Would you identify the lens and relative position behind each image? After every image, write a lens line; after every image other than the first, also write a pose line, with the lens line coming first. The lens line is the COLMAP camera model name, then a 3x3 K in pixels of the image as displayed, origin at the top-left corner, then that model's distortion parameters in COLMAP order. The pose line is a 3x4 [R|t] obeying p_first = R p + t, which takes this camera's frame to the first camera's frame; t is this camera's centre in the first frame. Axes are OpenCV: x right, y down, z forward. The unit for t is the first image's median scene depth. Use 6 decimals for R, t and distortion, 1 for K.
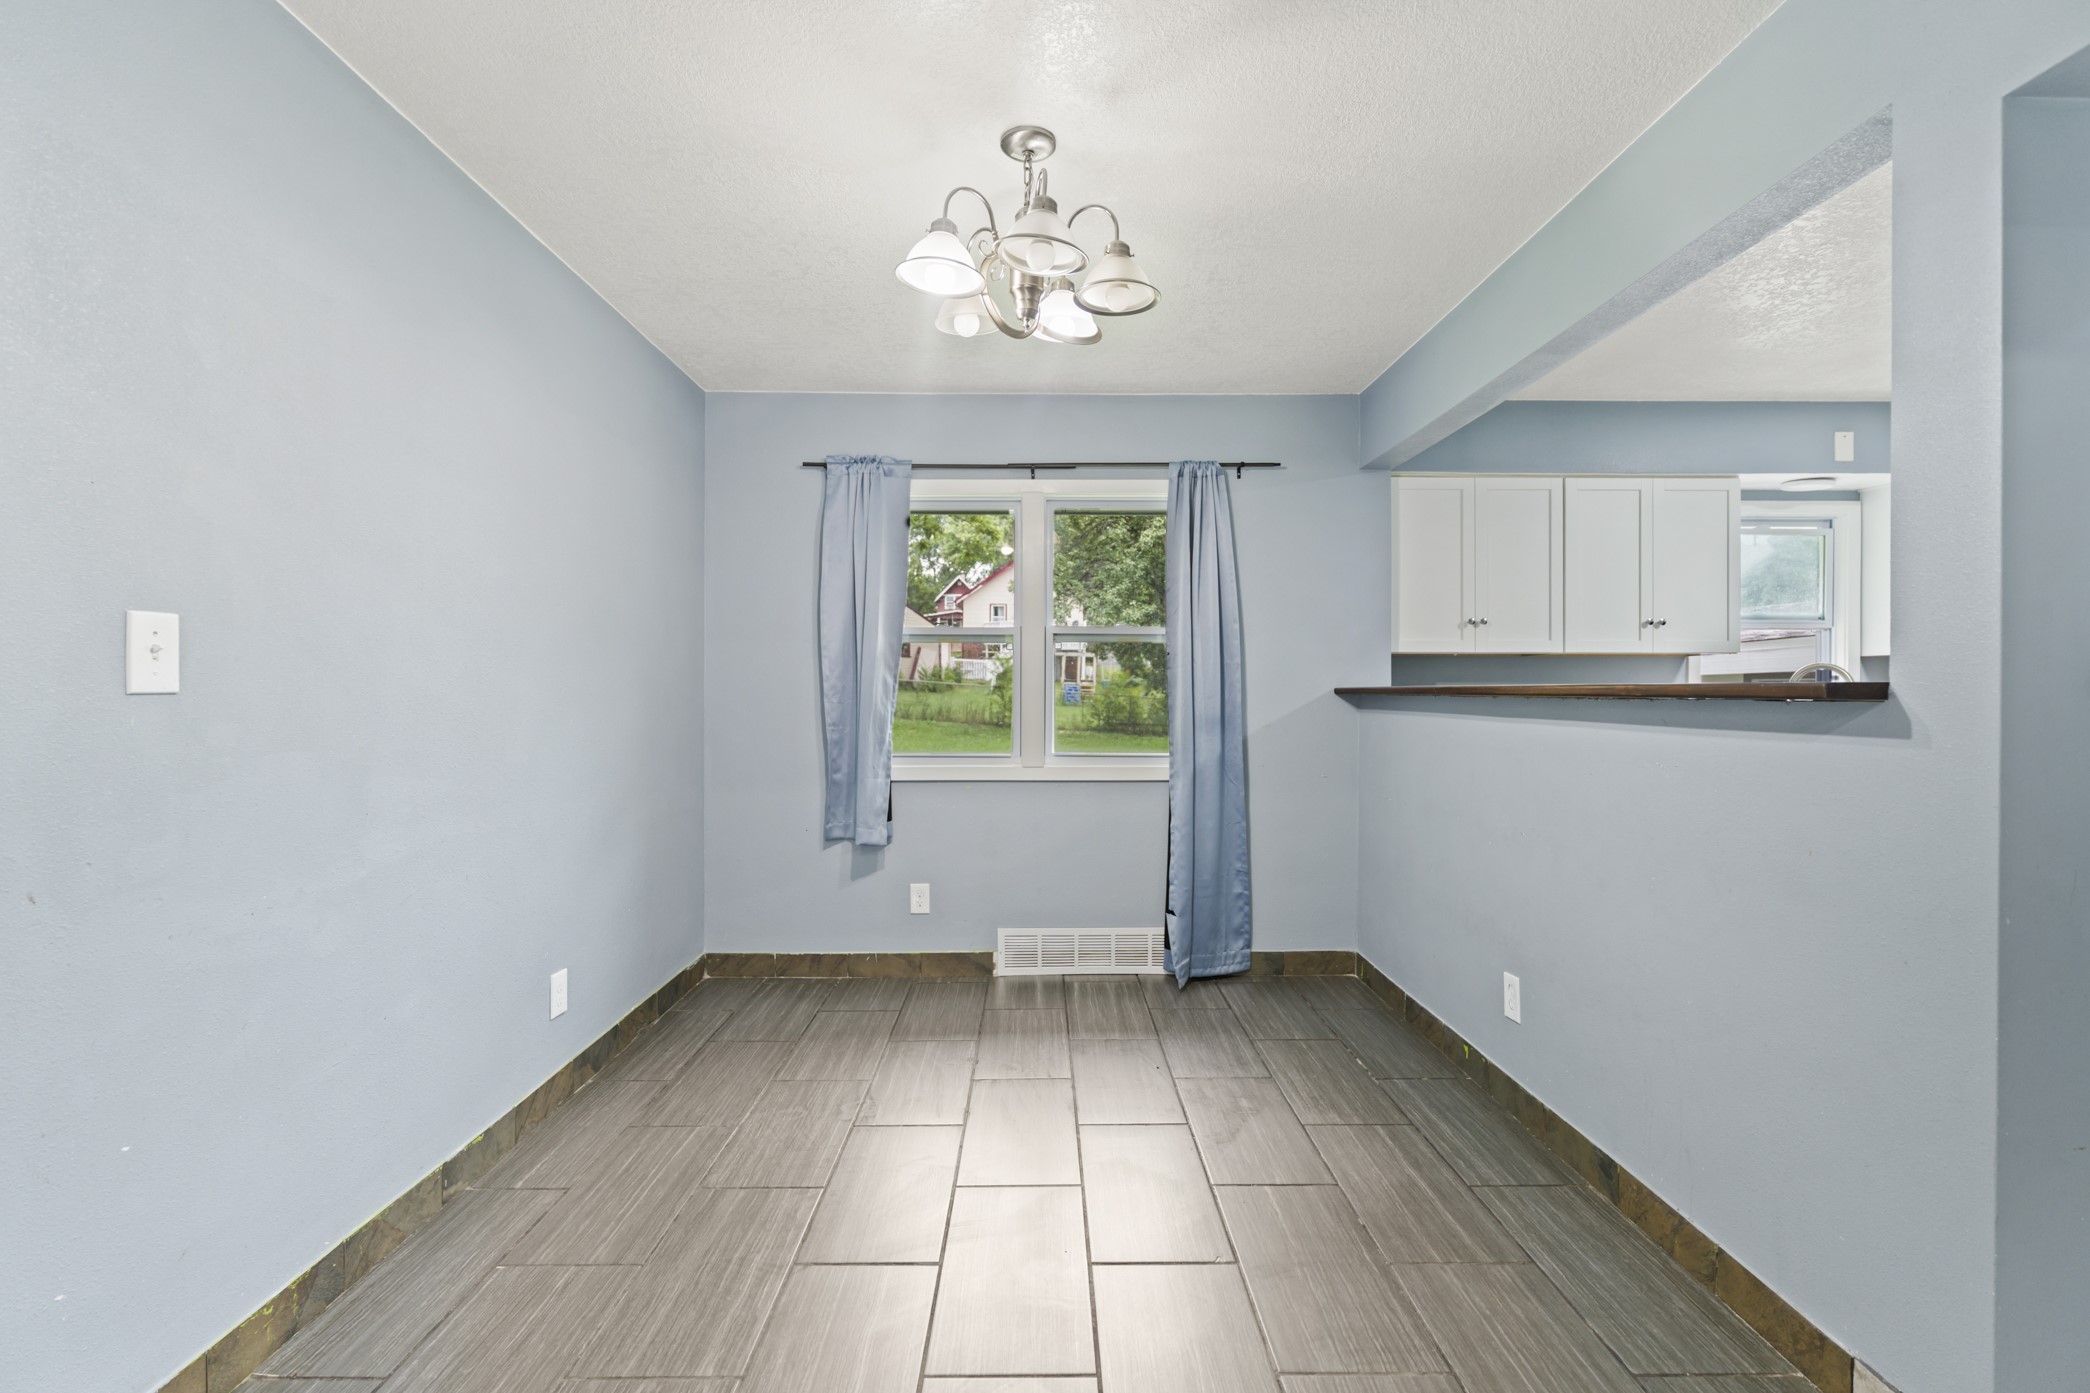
lens RADIAL K [[921.3, 0, 1052.1], [0, 921.3, 691.4], [0, 0, 1]] dist [-0.003254, 0.000974]
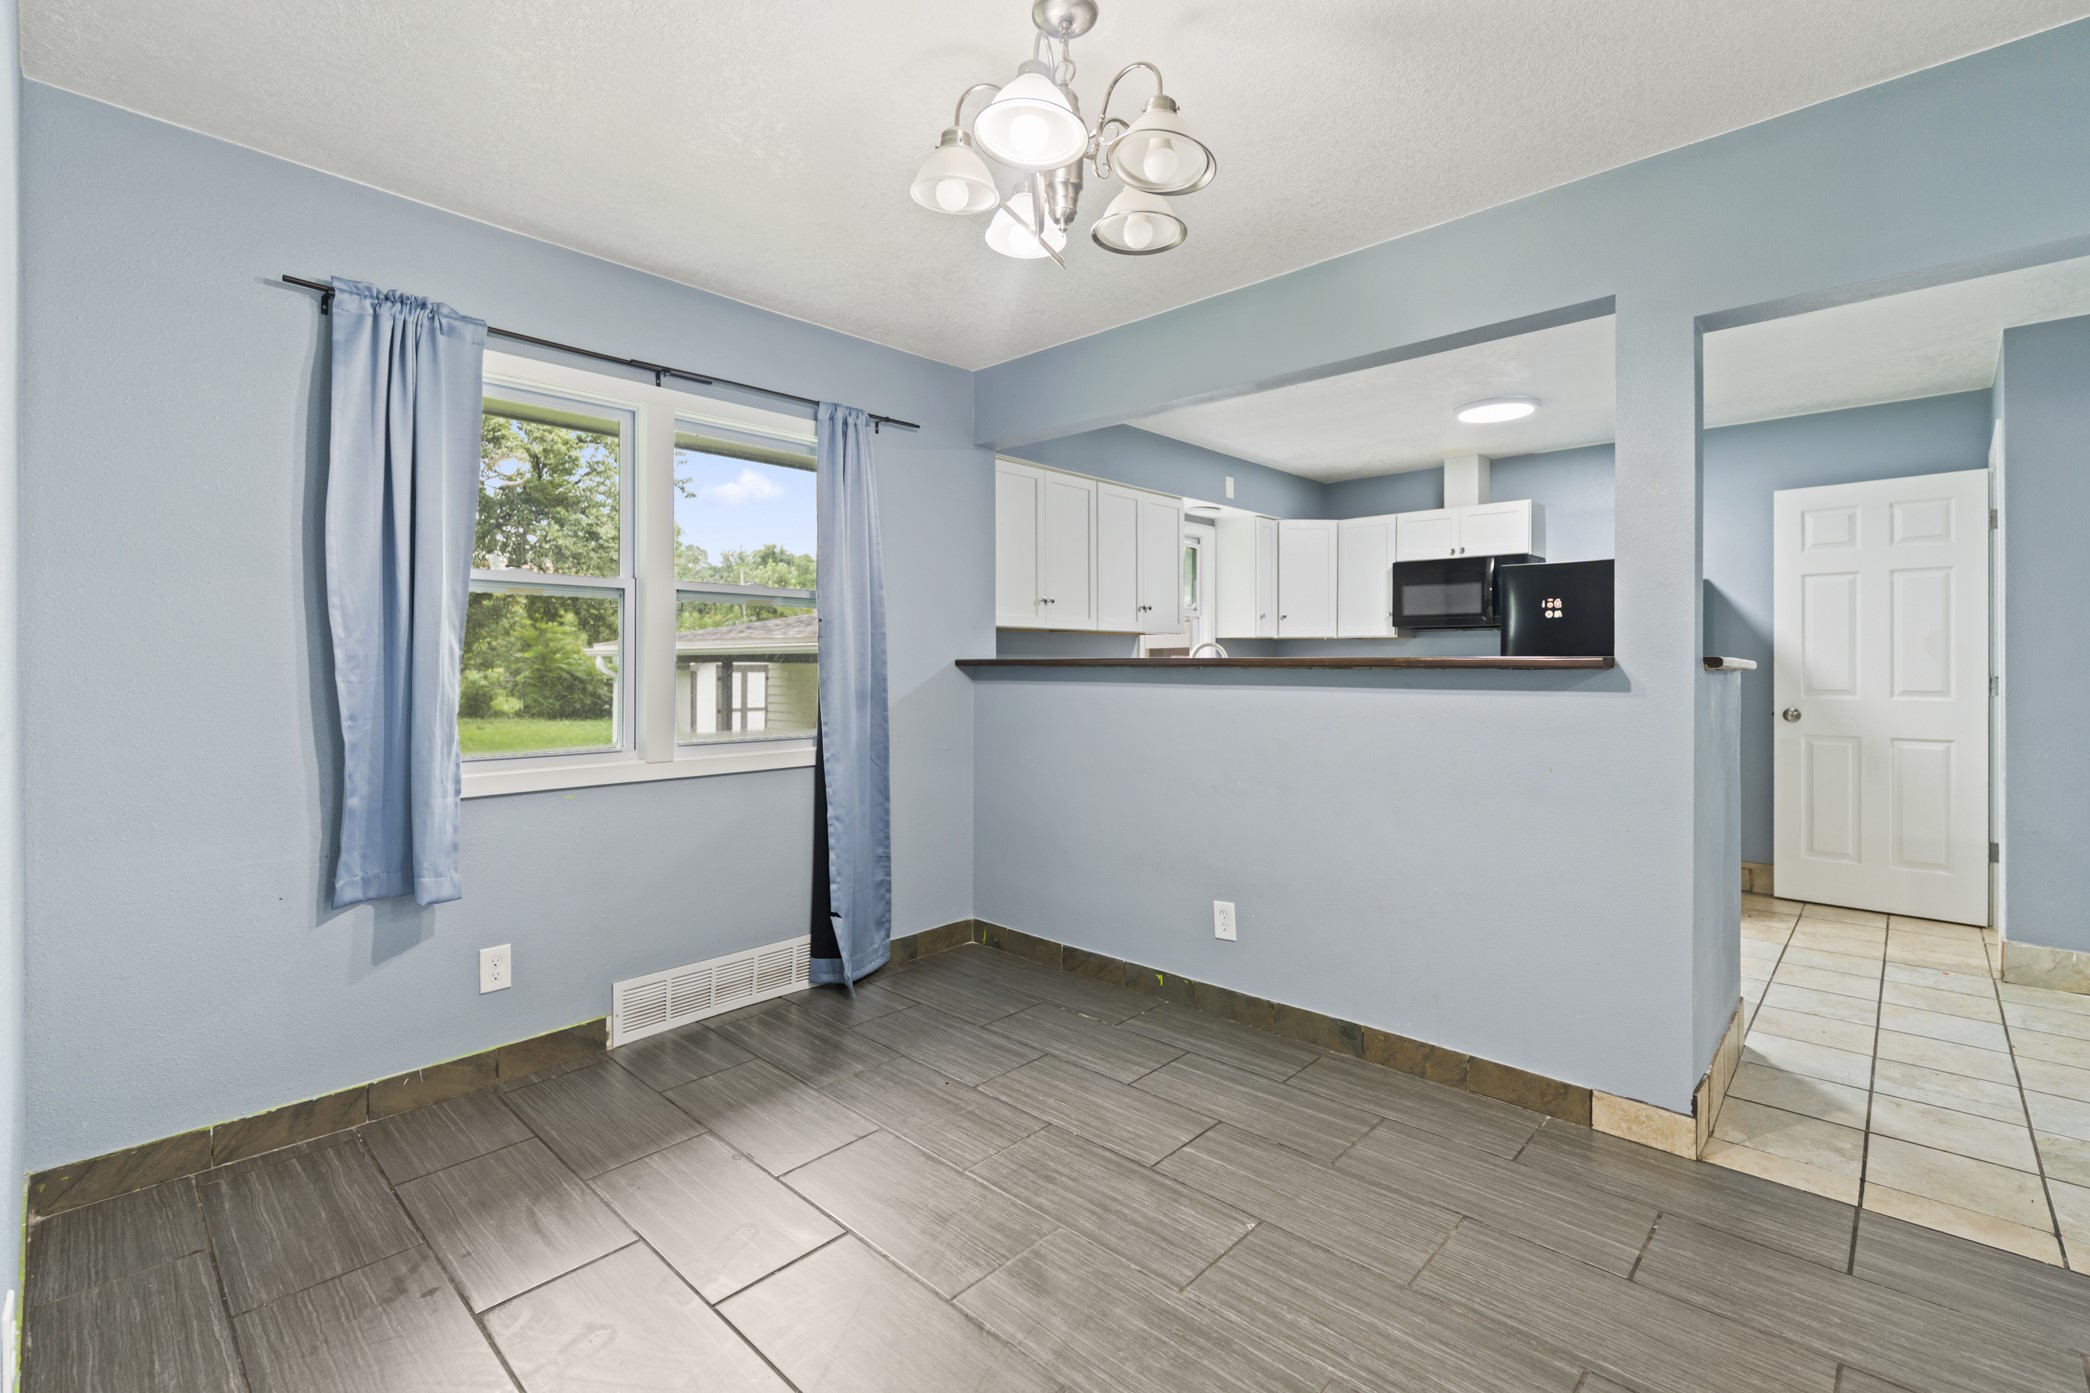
lens RADIAL K [[921.3, 0, 1058.5], [0, 921.3, 666.0], [0, 0, 1]] dist [-0.003254, 0.000974]
pose [[0.688592, -0.002990, 0.725142, -0.350963], [0.001289, 0.999995, 0.002899, 0.000110], [-0.725148, -0.001062, 0.688593, 0.232432]]
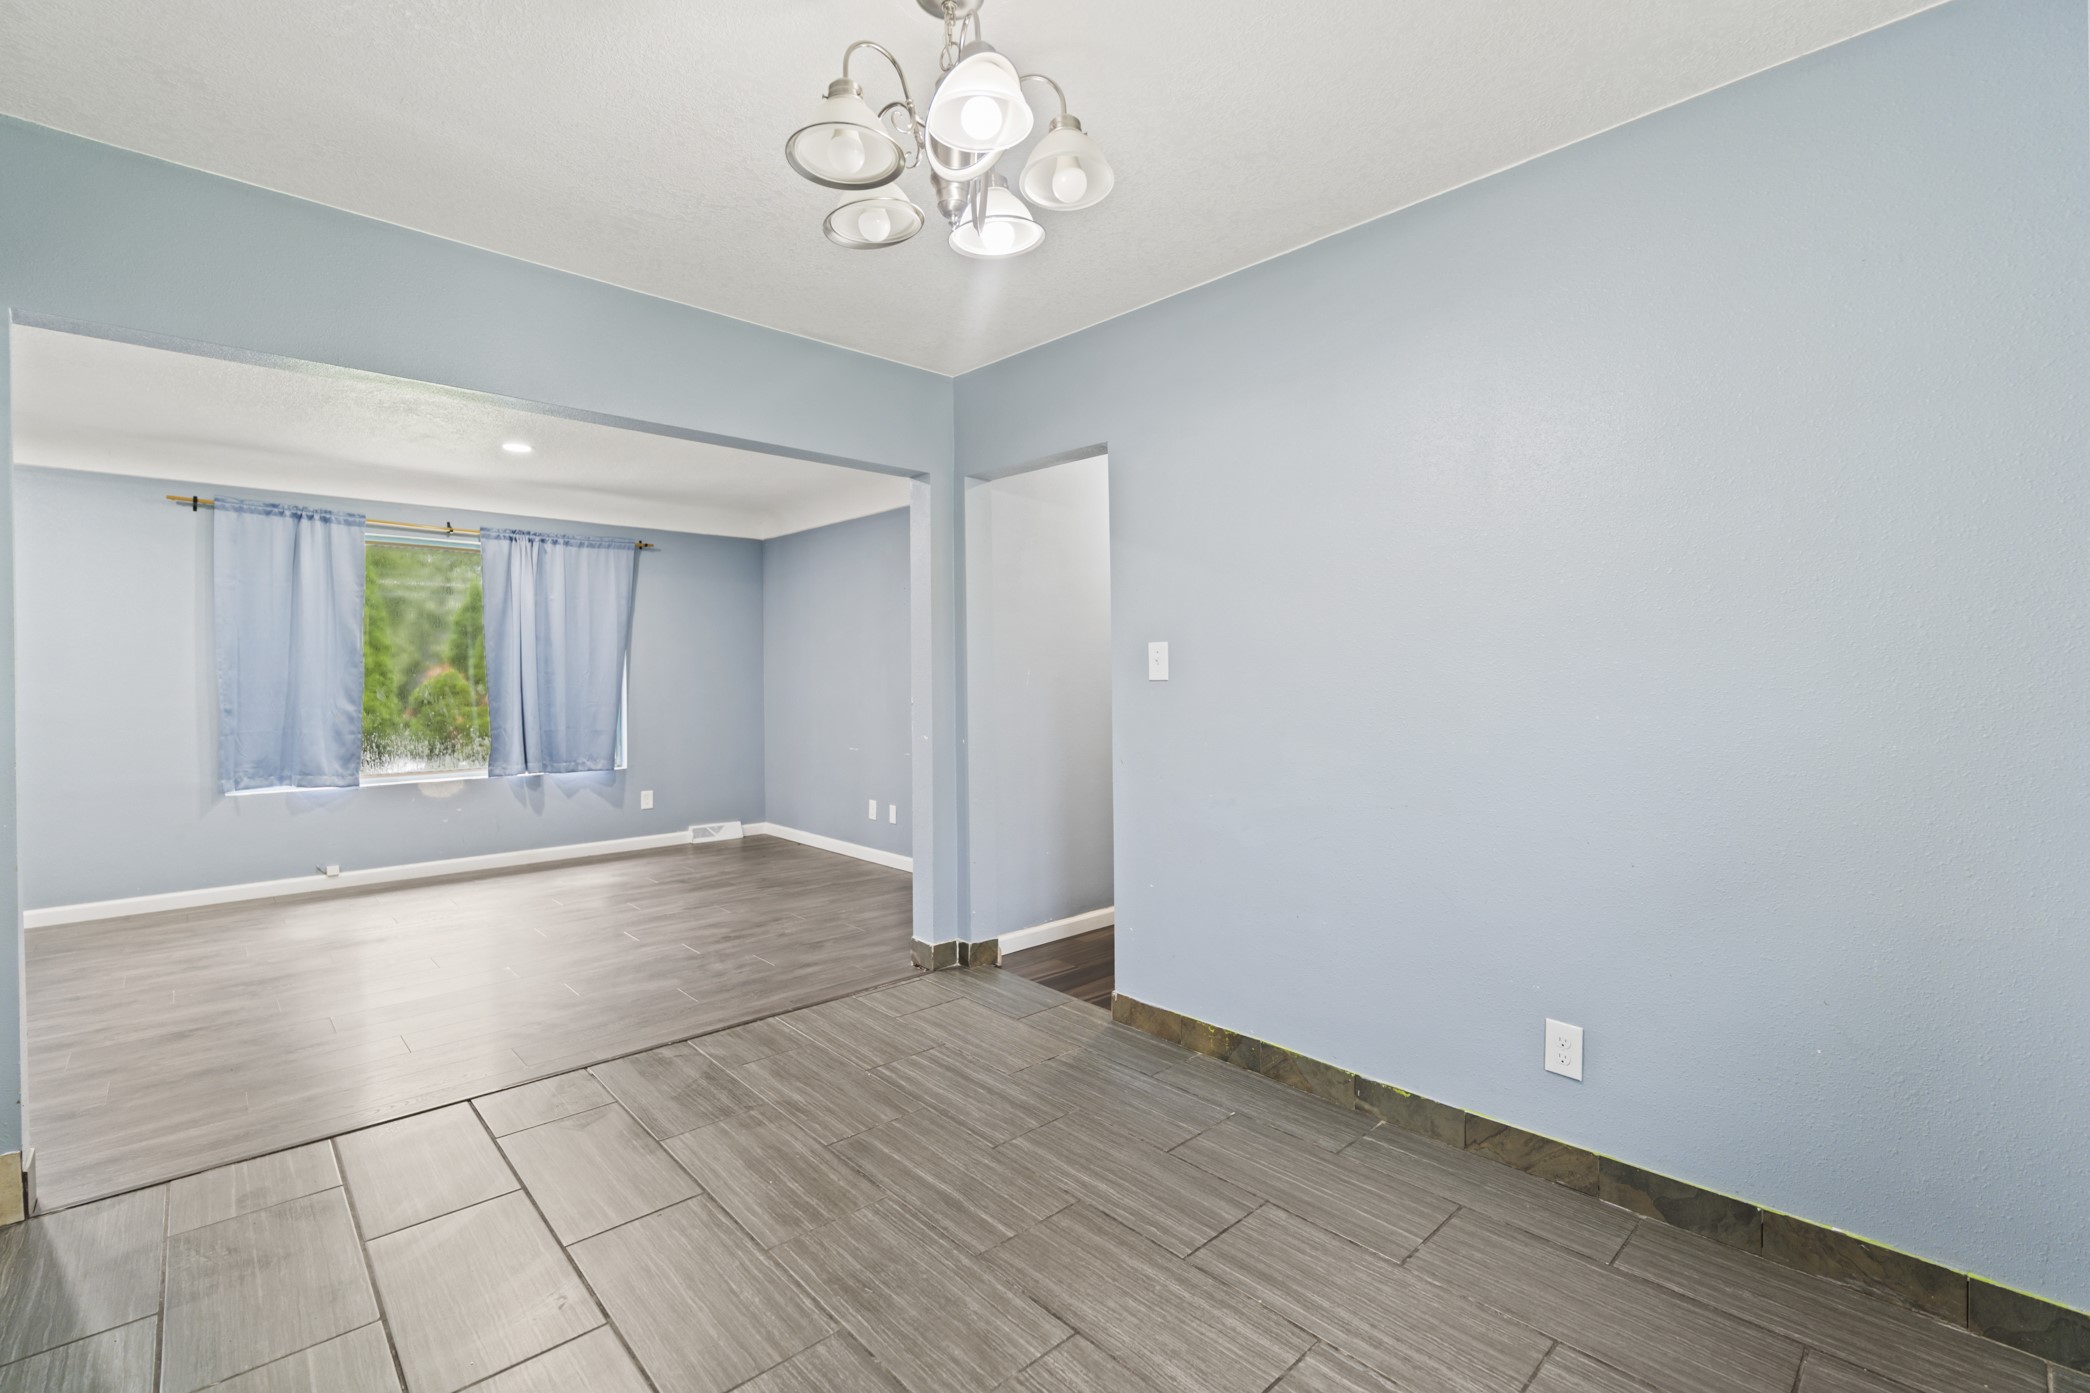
lens RADIAL K [[921.3, 0, 1042.3], [0, 921.3, 671.4], [0, 0, 1]] dist [-0.003254, 0.000974]
pose [[-0.742056, -0.003554, -0.670328, 0.247679], [0.002348, 0.999966, -0.007900, -0.001259], [0.670334, -0.007436, -0.742023, 0.899091]]
